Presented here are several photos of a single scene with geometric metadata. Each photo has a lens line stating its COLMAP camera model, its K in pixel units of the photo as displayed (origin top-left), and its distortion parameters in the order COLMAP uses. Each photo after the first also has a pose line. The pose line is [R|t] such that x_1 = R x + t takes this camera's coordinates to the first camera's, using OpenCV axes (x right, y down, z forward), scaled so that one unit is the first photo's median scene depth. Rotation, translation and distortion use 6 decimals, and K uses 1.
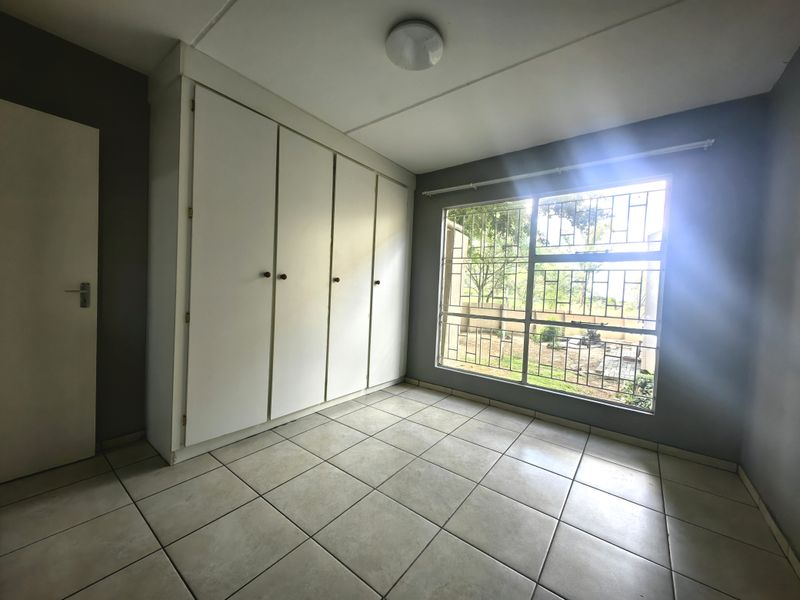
lens RADIAL K [[310.0, 0, 400.6], [0, 310.0, 300.5], [0, 0, 1]] dist [0.009667, -0.000870]
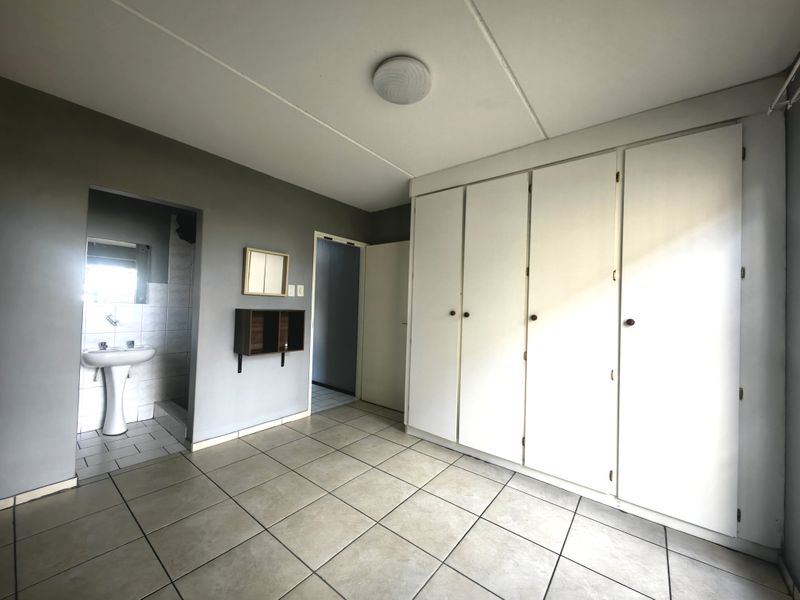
lens RADIAL K [[310.0, 0, 400.7], [0, 310.0, 299.0], [0, 0, 1]] dist [0.009667, -0.000870]
pose [[-0.018502, -0.059696, -0.998045, 0.758455], [-0.070206, 0.995830, -0.058262, -0.053511], [0.997361, 0.068991, -0.022616, 0.812569]]
